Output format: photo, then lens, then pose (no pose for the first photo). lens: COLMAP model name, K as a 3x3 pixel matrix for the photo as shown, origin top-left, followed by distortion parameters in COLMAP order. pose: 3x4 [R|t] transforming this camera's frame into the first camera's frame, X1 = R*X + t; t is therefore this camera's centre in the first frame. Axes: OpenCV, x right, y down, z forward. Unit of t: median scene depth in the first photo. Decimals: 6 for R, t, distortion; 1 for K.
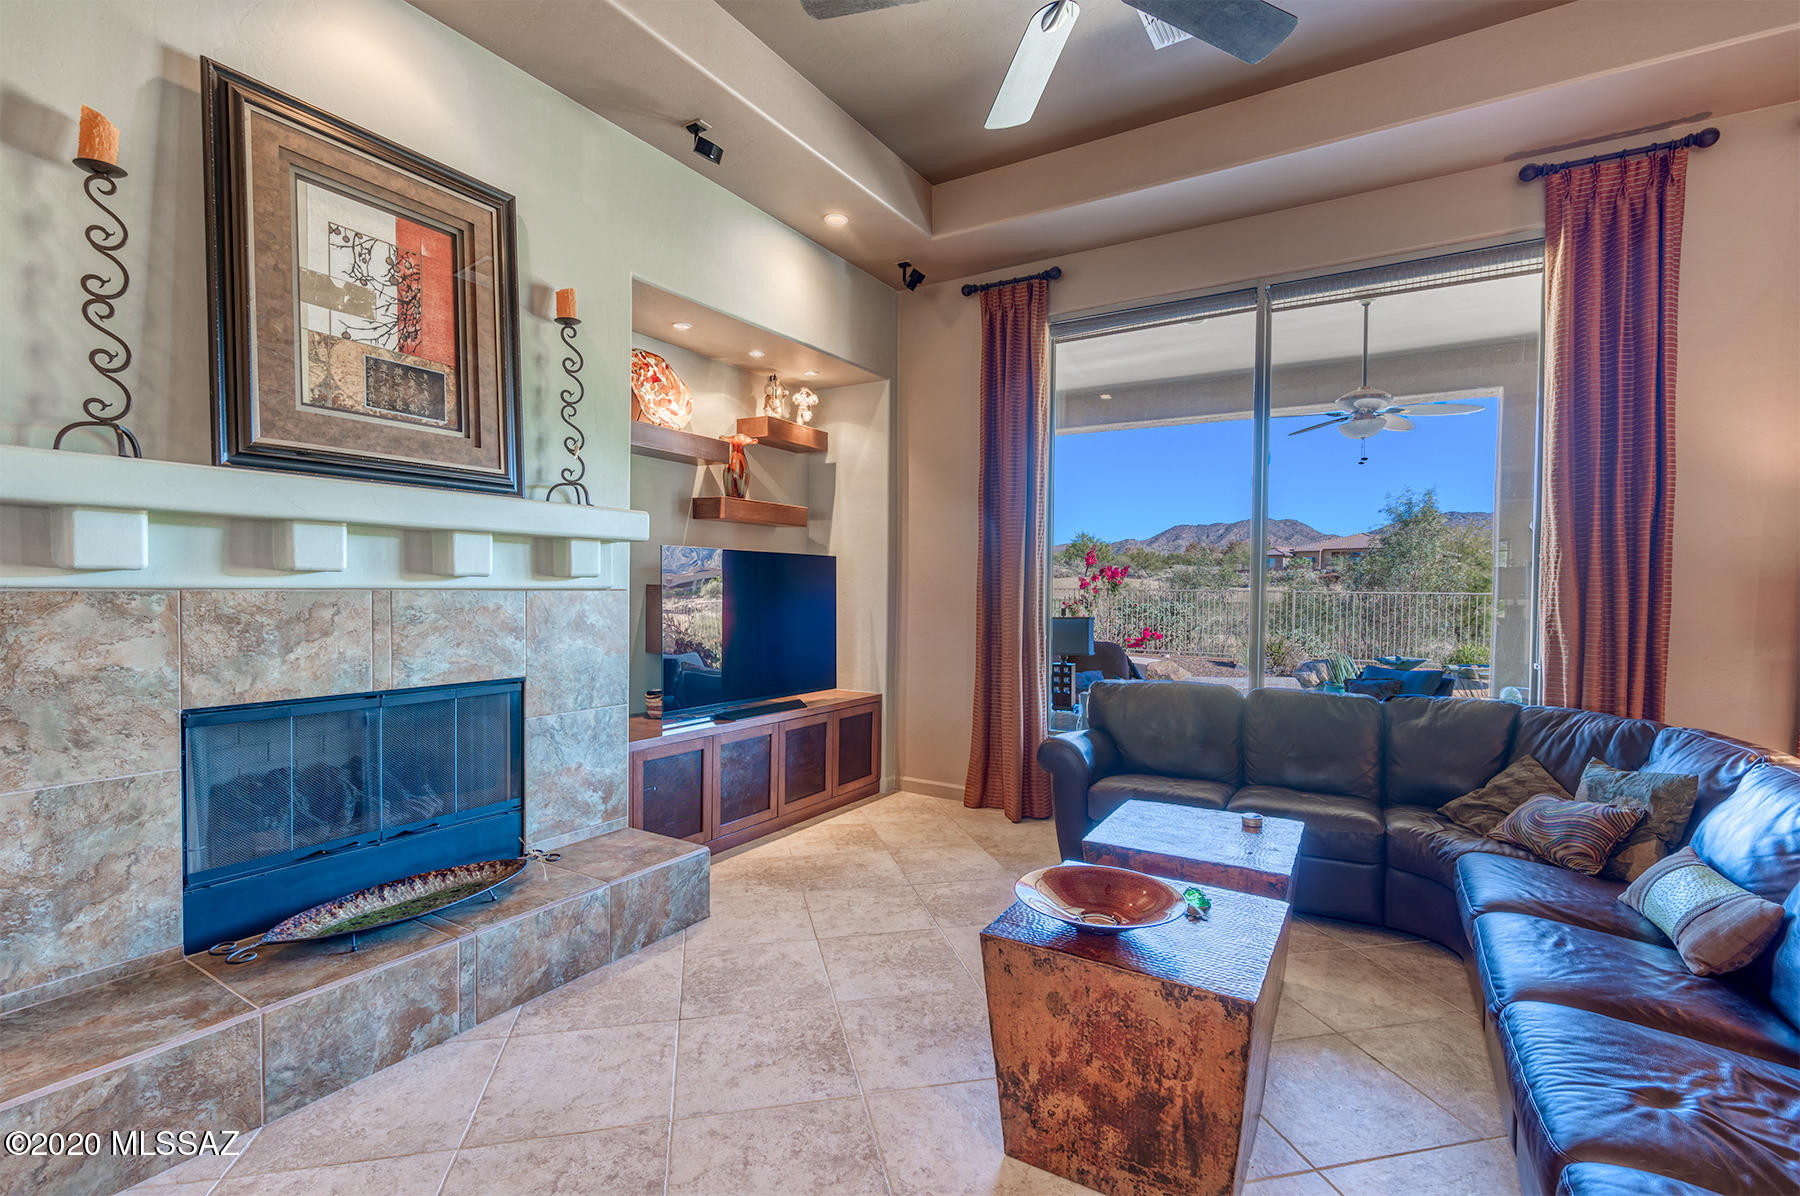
lens RADIAL K [[834.2, 0, 915.9], [0, 834.2, 600.9], [0, 0, 1]] dist [-0.000817, -0.000049]
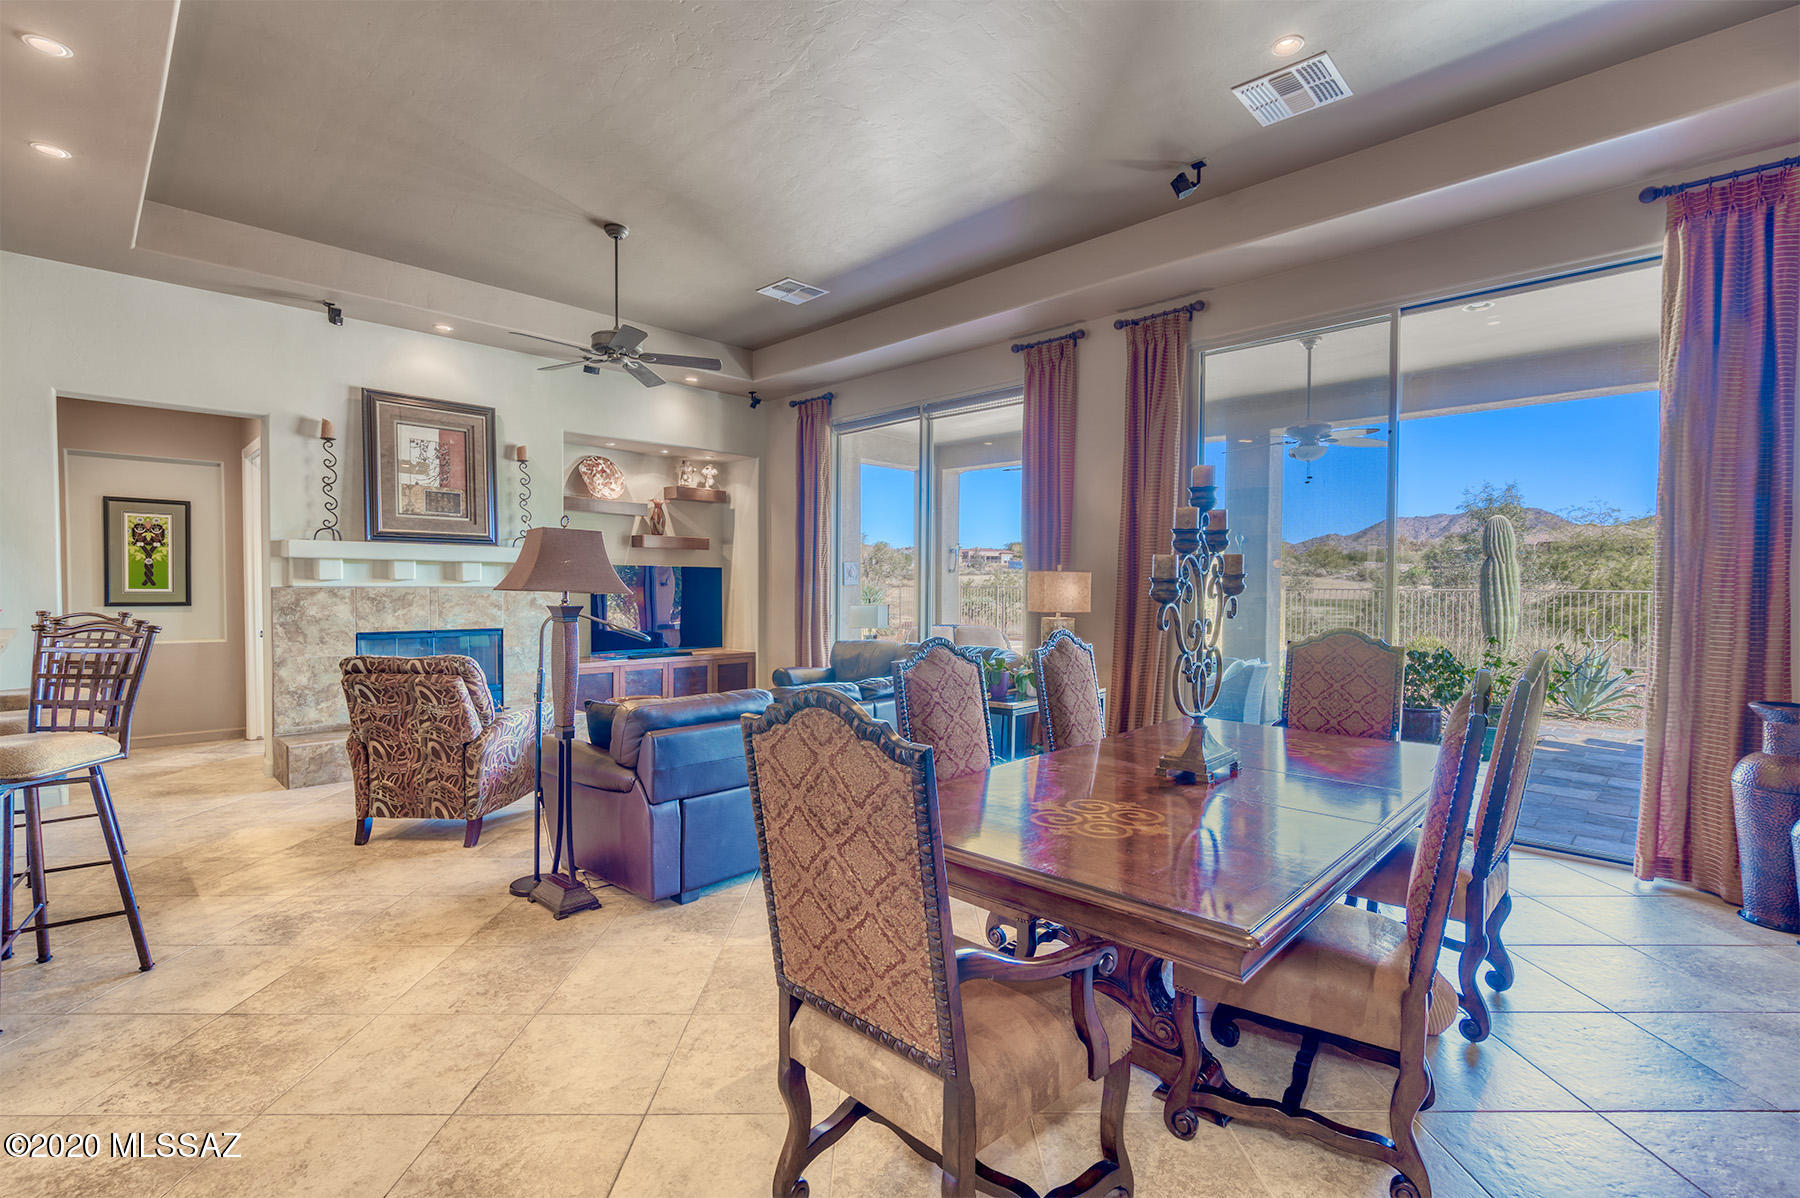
lens RADIAL K [[822.8, 0, 900.0], [0, 822.8, 599.0], [0, 0, 1]] dist [0.000660, 0.000462]
pose [[0.977103, -0.001375, -0.212764, 1.088753], [0.000910, 0.999997, -0.002284, 0.024603], [0.212766, 0.002038, 0.977101, -0.947970]]
